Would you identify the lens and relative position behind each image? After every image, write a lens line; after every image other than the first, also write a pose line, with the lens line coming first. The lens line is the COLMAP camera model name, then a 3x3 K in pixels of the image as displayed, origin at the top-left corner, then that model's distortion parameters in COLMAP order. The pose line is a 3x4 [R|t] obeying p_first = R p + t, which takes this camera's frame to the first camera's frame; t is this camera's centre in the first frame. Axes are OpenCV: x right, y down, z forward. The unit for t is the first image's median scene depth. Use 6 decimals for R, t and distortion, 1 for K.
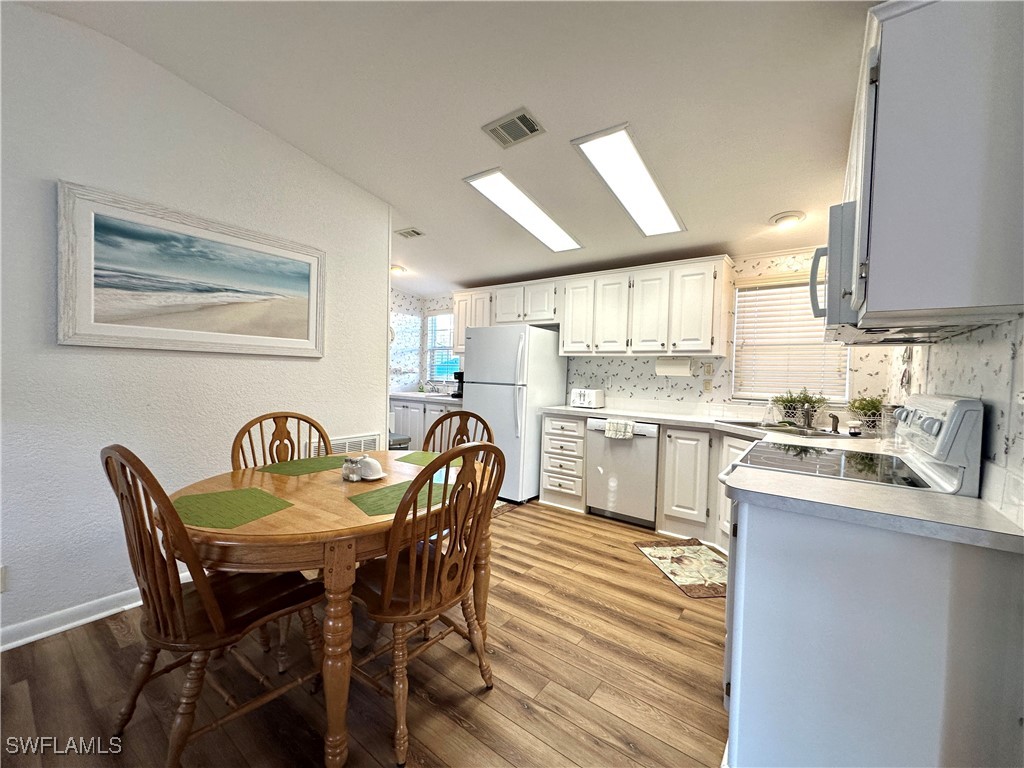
lens RADIAL K [[410.5, 0, 510.7], [0, 410.5, 385.6], [0, 0, 1]] dist [-0.006166, 0.001902]
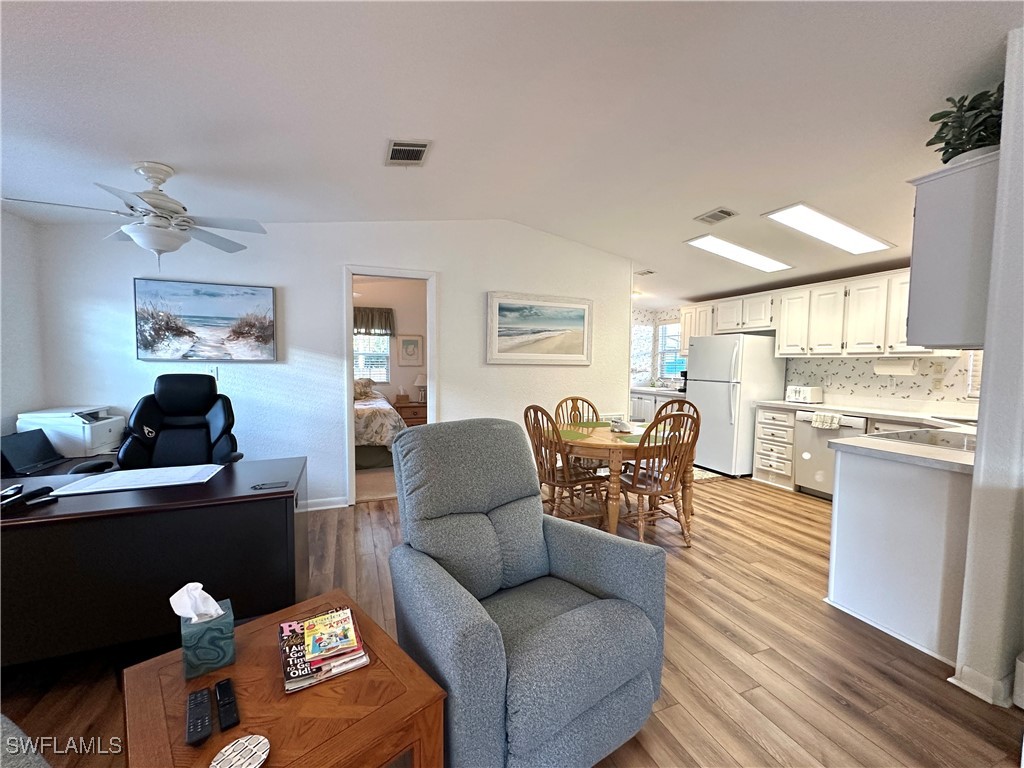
lens RADIAL K [[410.5, 0, 511.3], [0, 410.5, 385.8], [0, 0, 1]] dist [-0.006166, 0.001902]
pose [[0.853279, 0.011409, -0.521331, 0.115329], [-0.005089, 0.999895, 0.013552, -0.005411], [0.521431, -0.008910, 0.853247, -0.517094]]
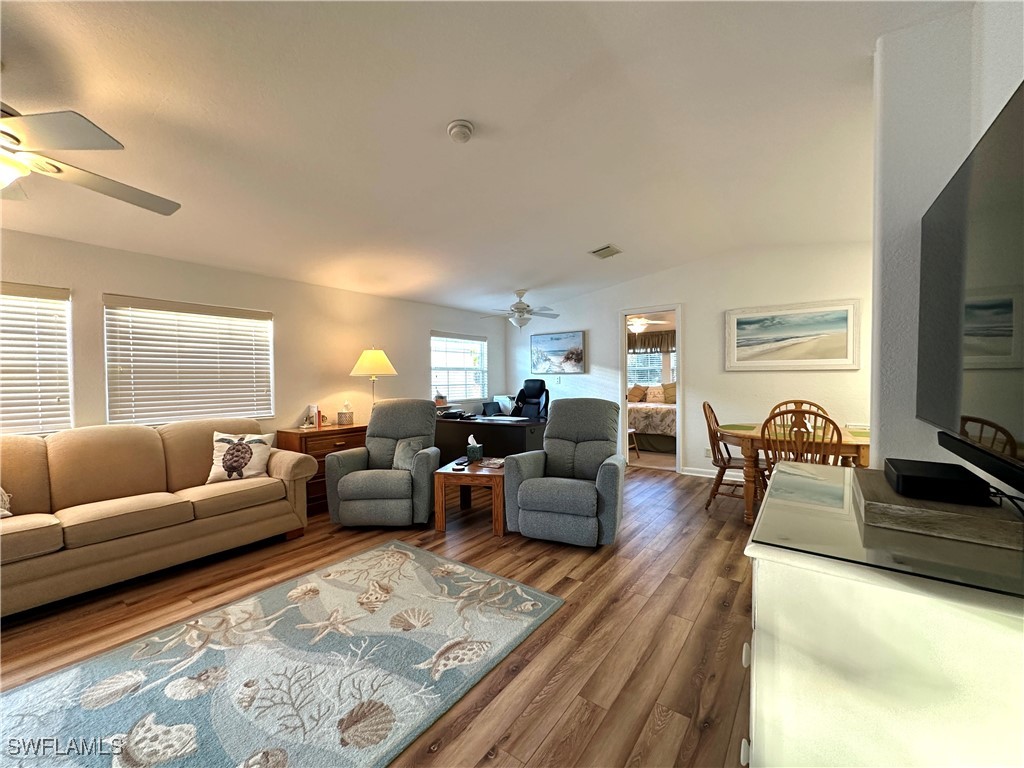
lens RADIAL K [[410.5, 0, 510.7], [0, 410.5, 383.5], [0, 0, 1]] dist [-0.006166, 0.001902]
pose [[-0.000777, -0.013532, -0.999908, 0.943512], [-0.024833, 0.999600, -0.013509, 0.032281], [0.999691, 0.024820, -0.001113, -0.243366]]
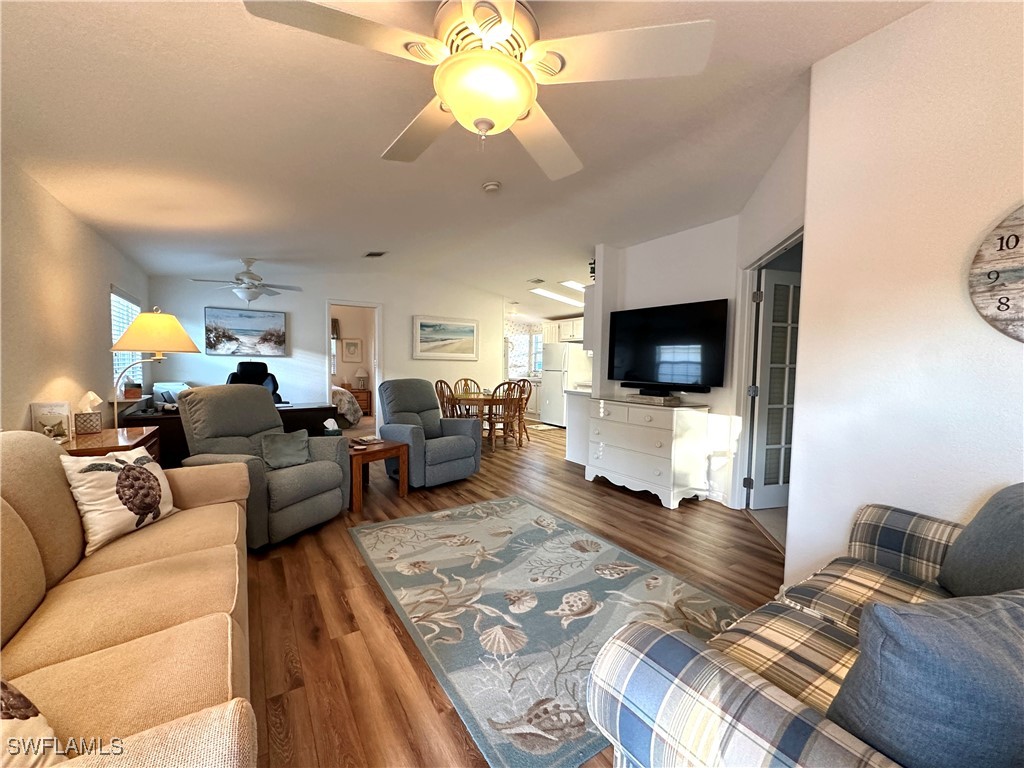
lens RADIAL K [[410.5, 0, 511.5], [0, 410.5, 384.7], [0, 0, 1]] dist [-0.006166, 0.001902]
pose [[0.937220, 0.001682, -0.348735, 0.618997], [0.000805, 0.999975, 0.006984, 0.065500], [0.348738, -0.006827, 0.937195, -1.308041]]
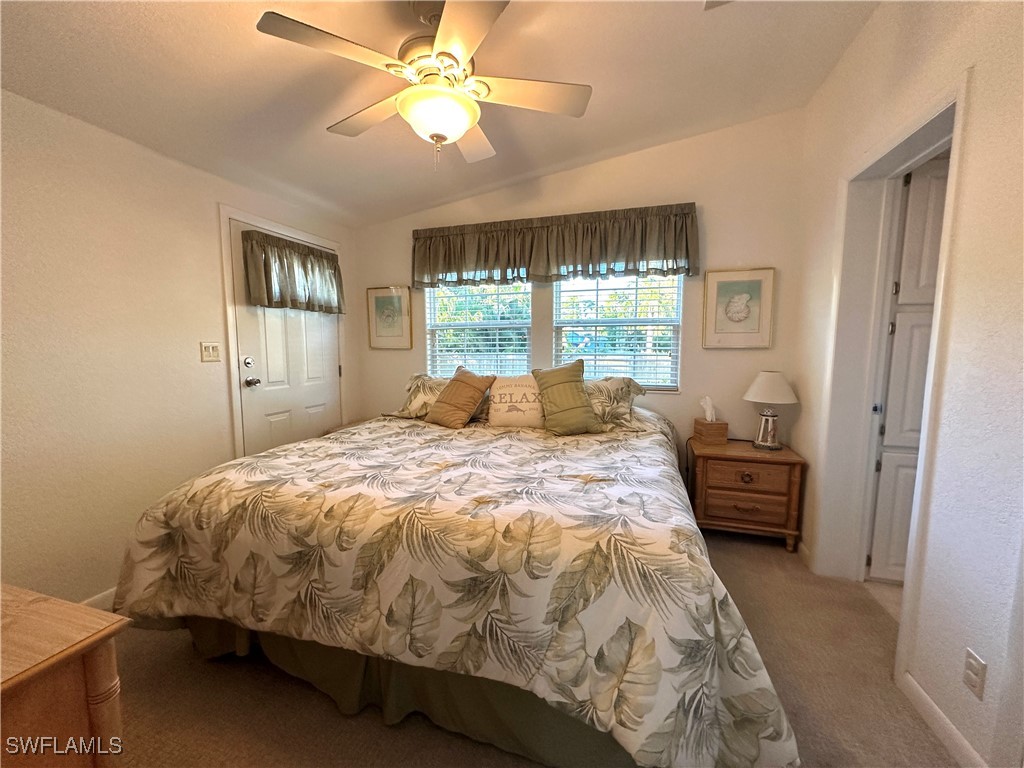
lens RADIAL K [[410.5, 0, 506.3], [0, 410.5, 385.7], [0, 0, 1]] dist [-0.006166, 0.001902]
pose [[0.329230, 0.068341, -0.941773, -0.883987], [-0.026325, 0.997654, 0.063194, -0.045113], [0.943883, 0.003987, 0.330257, 0.381374]]
